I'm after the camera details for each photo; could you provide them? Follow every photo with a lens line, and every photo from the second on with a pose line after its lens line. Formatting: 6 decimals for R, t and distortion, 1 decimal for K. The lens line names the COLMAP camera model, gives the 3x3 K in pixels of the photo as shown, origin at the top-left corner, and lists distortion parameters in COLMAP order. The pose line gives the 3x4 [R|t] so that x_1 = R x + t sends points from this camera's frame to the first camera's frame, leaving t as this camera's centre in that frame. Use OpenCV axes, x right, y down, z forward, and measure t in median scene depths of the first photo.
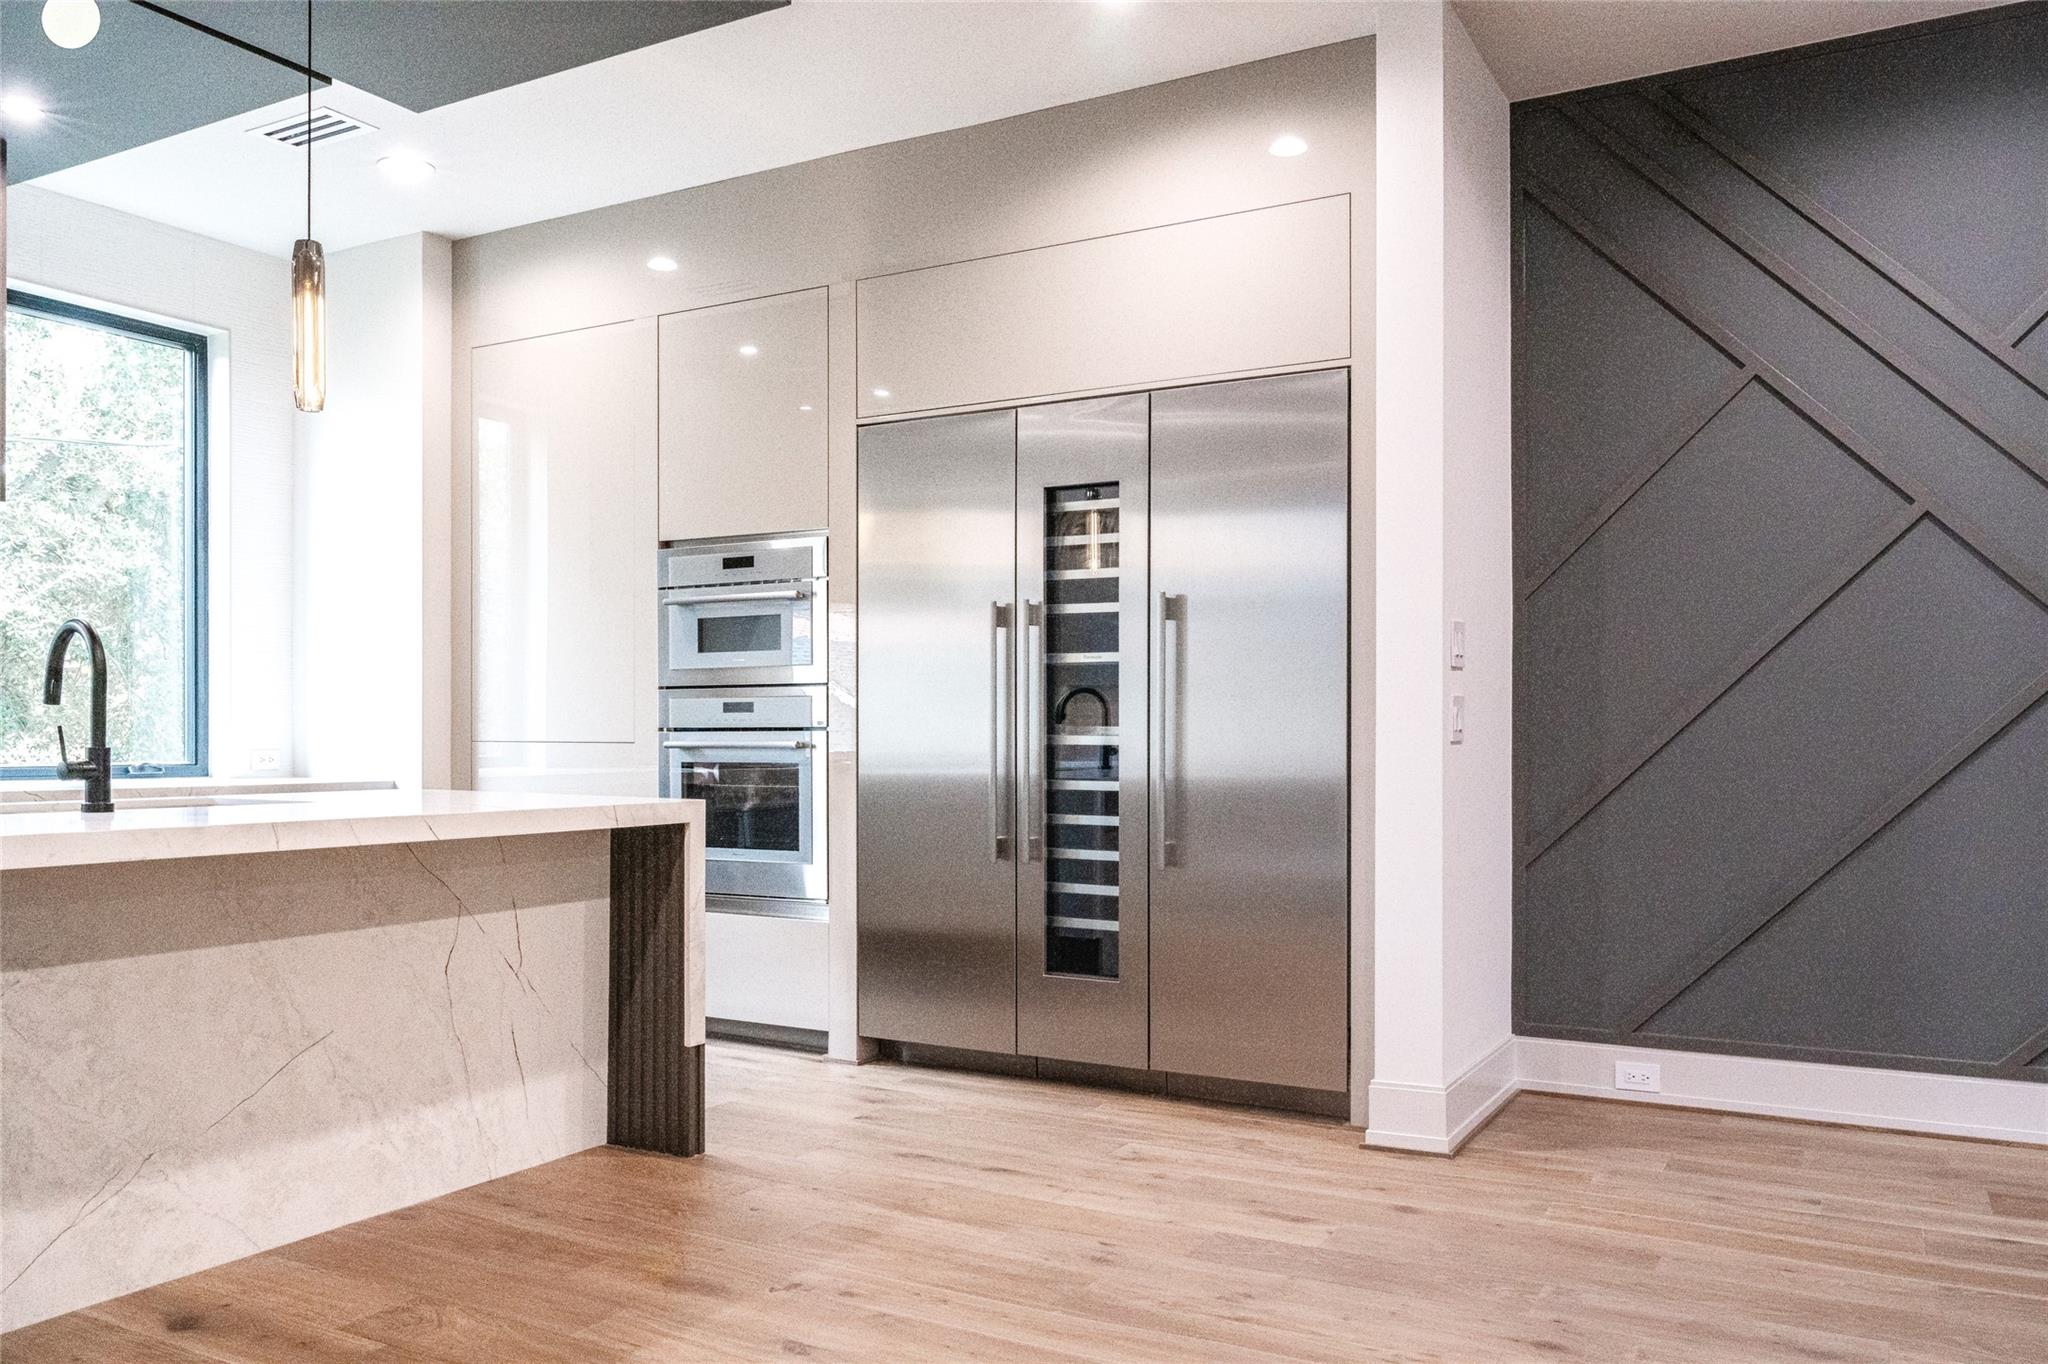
lens RADIAL K [[1494.5, 0, 1007.6], [0, 1494.5, 720.1], [0, 0, 1]] dist [-0.015607, 0.010160]
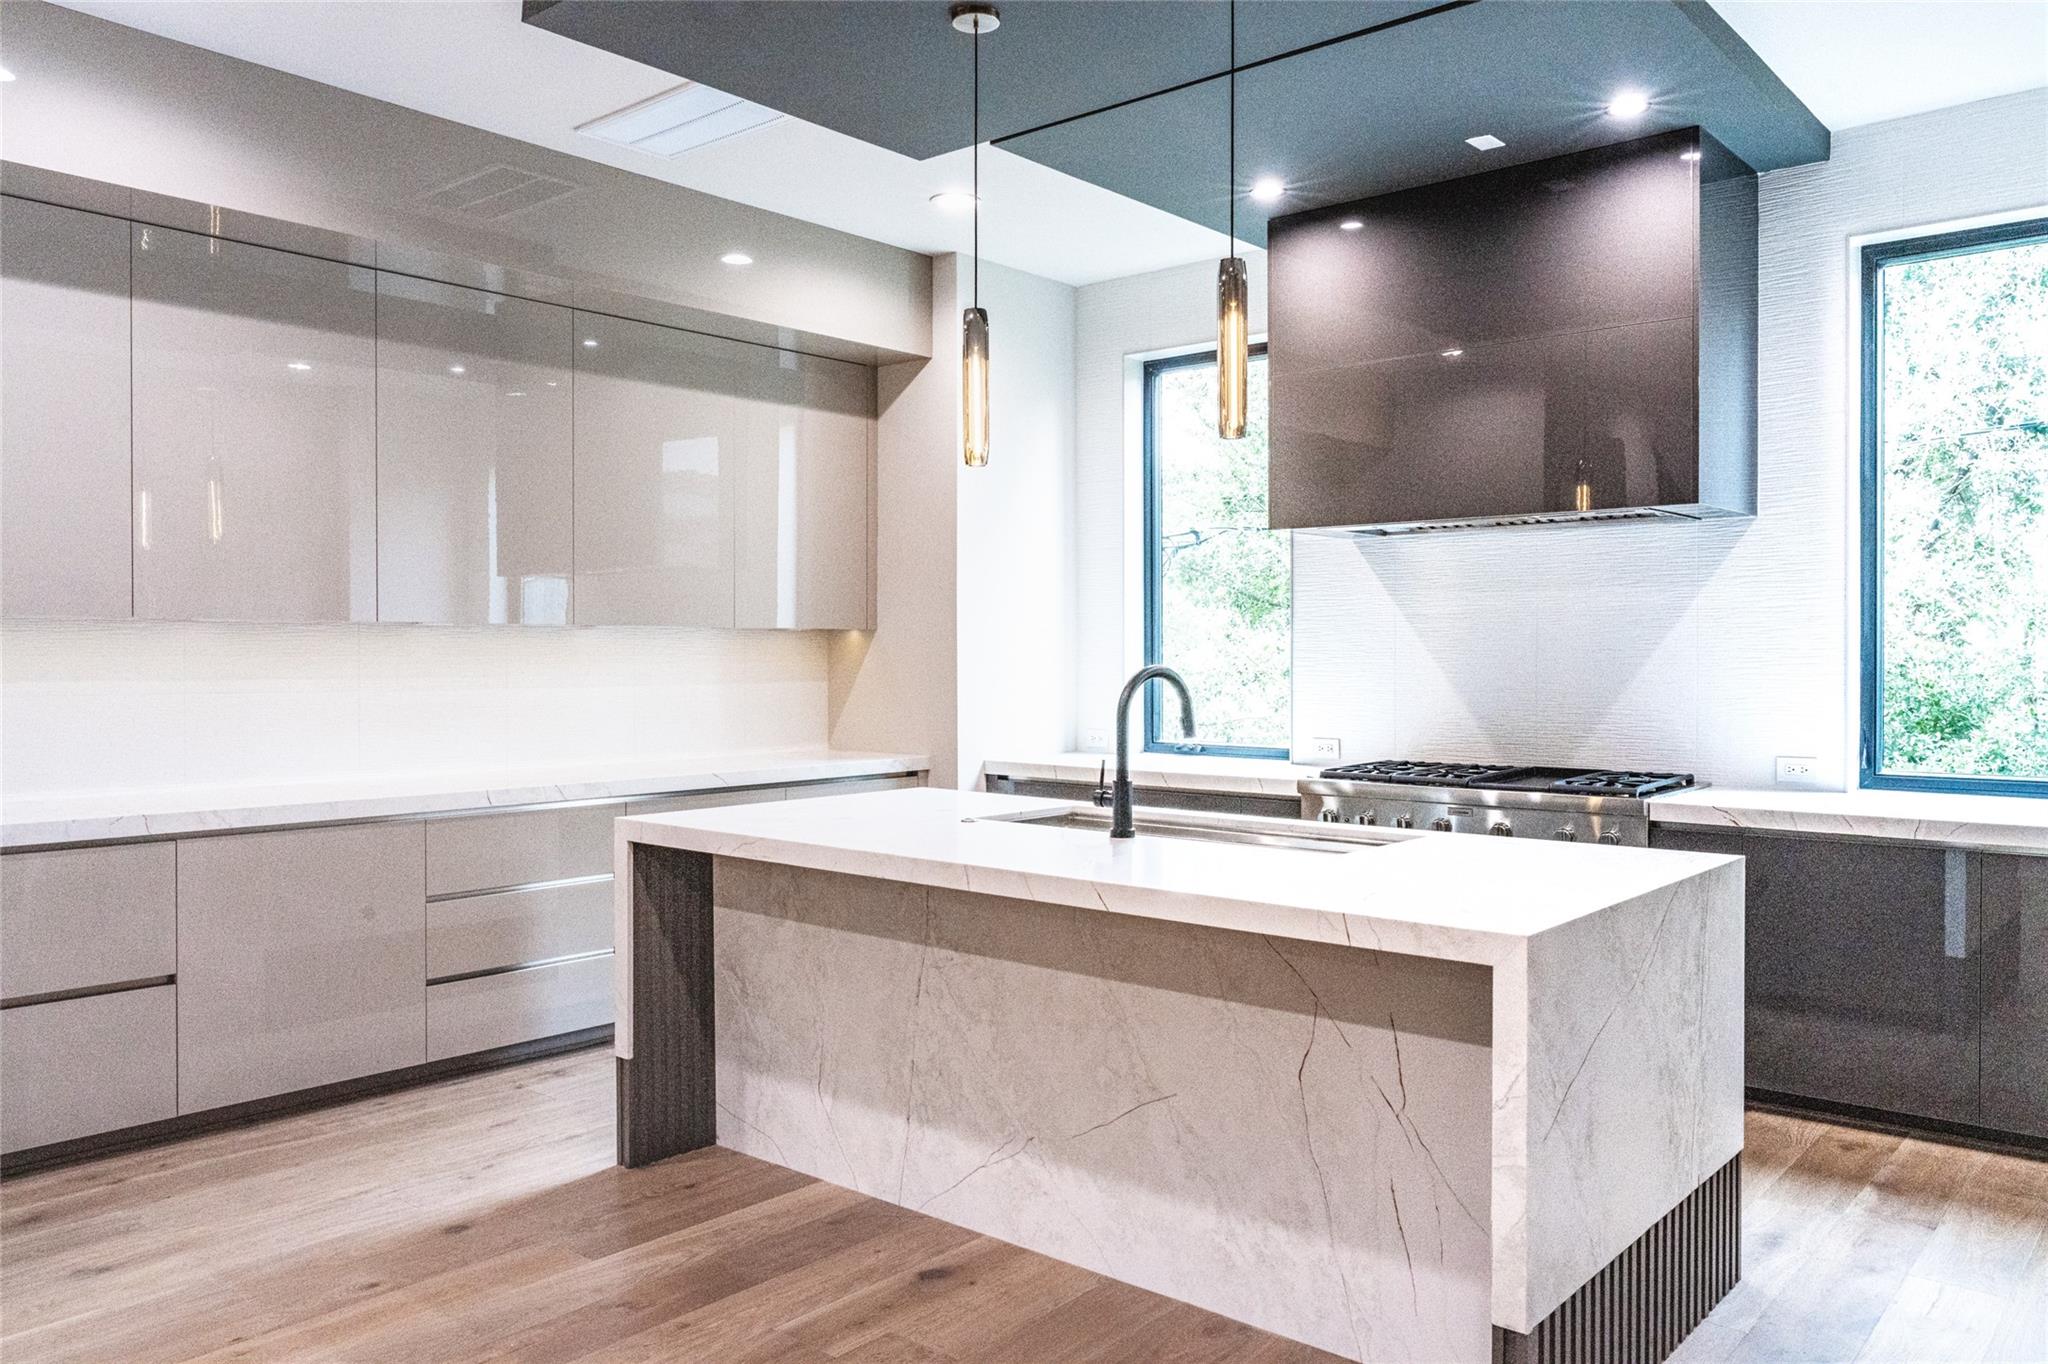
lens RADIAL K [[1494.5, 0, 1034.9], [0, 1494.5, 670.8], [0, 0, 1]] dist [-0.015607, 0.010160]
pose [[-0.172345, 0.008343, -0.985001, 0.469256], [0.009640, 0.999931, 0.006783, -0.065433], [0.984990, -0.008327, -0.172413, 1.002368]]
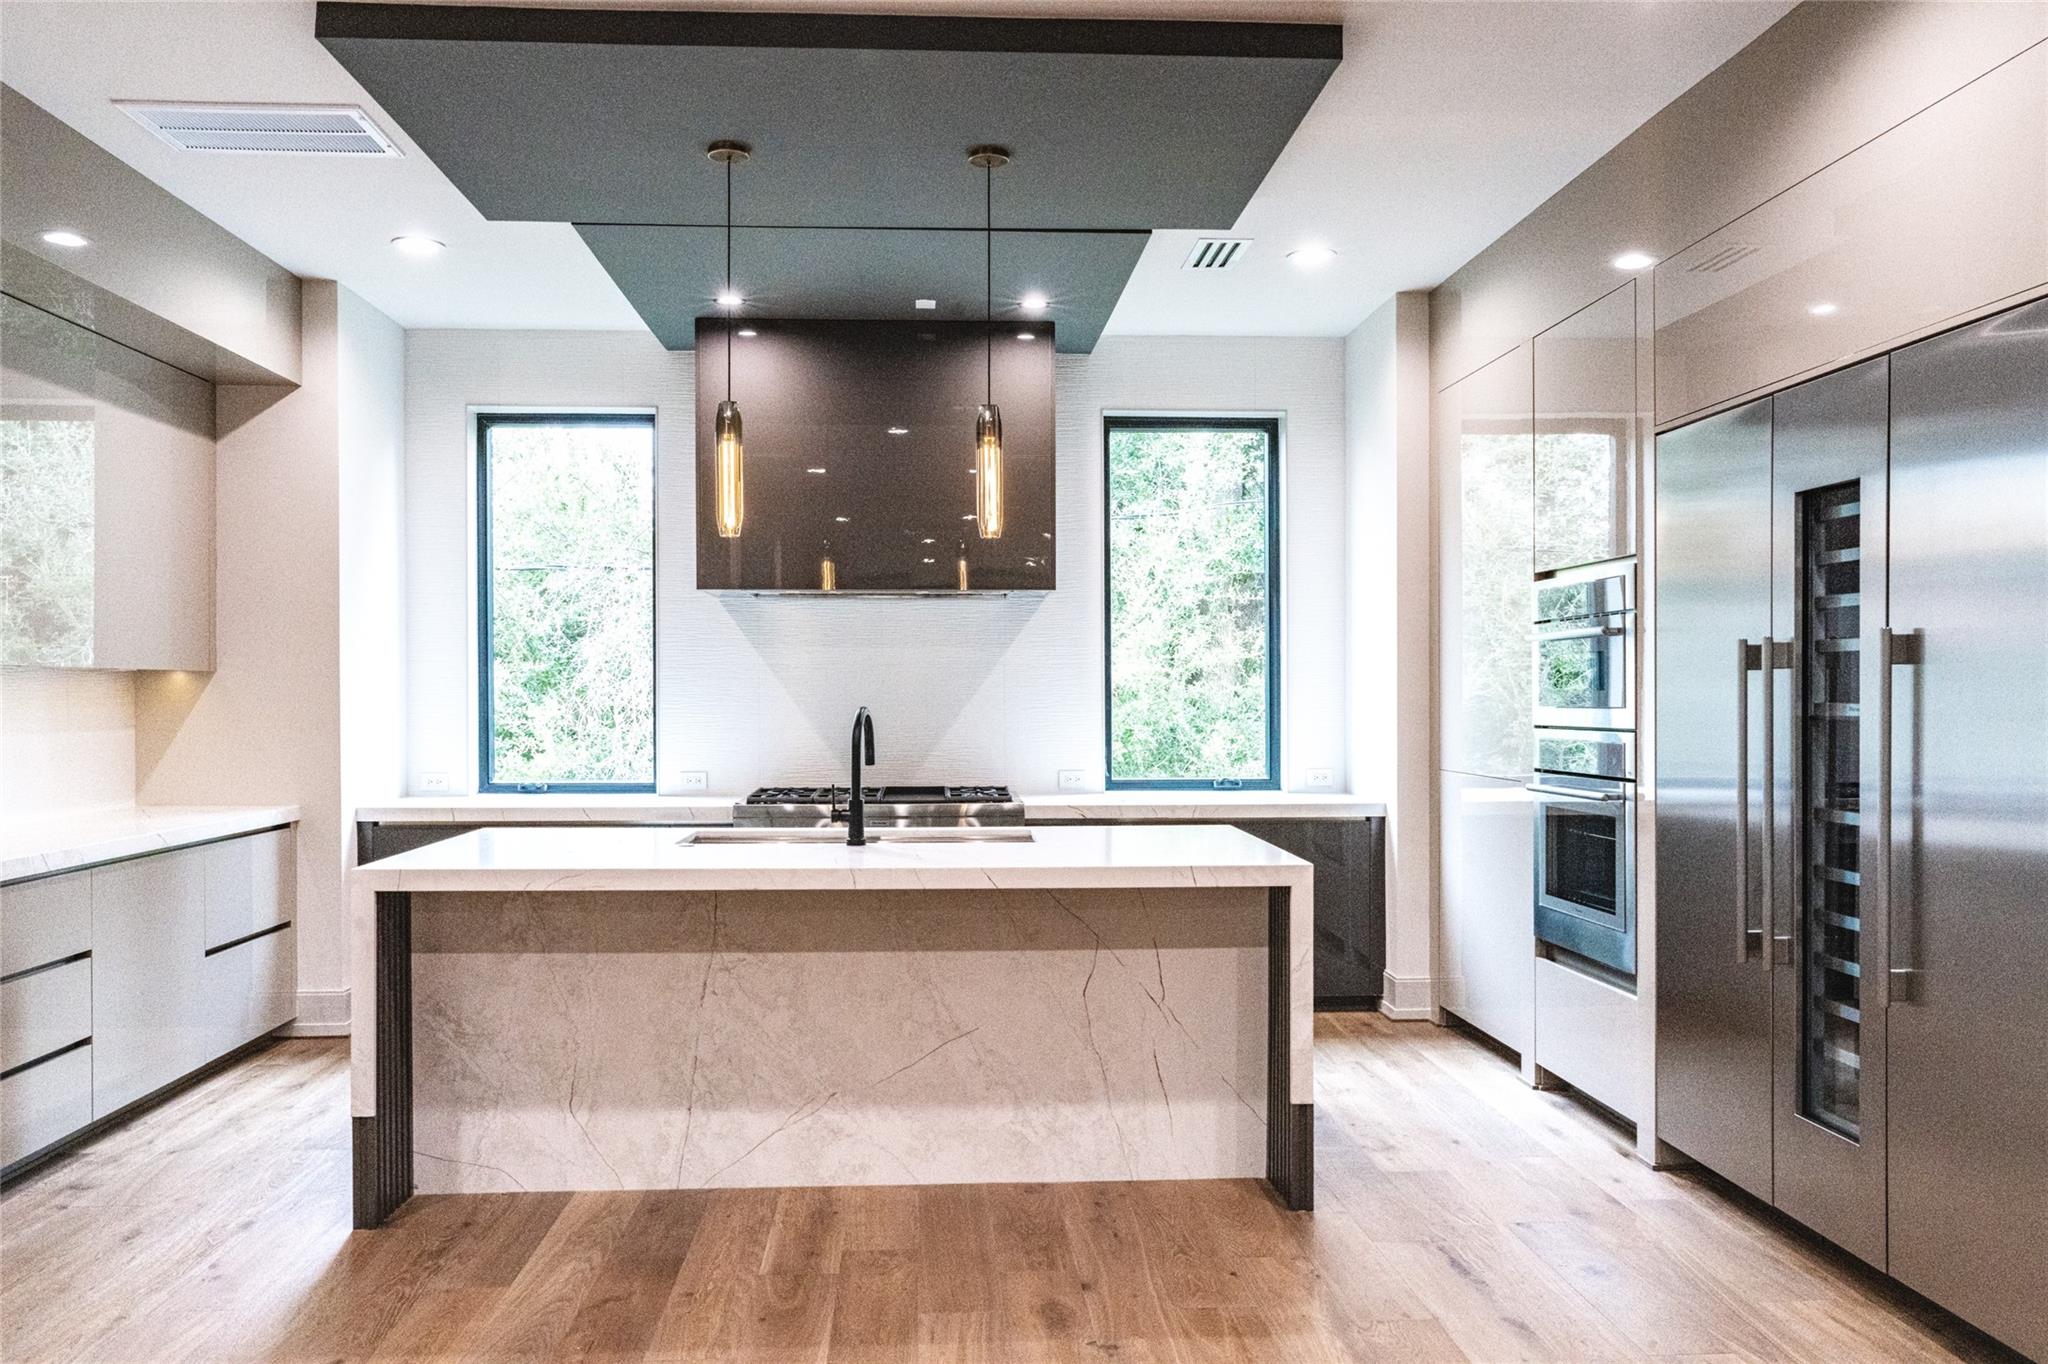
lens RADIAL K [[1494.5, 0, 1033.6], [0, 1494.5, 694.9], [0, 0, 1]] dist [-0.015607, 0.010160]
pose [[0.558700, -0.004435, -0.829358, 0.590098], [0.010788, 0.999940, 0.001920, -0.072783], [0.829299, -0.010020, 0.558715, 0.305357]]
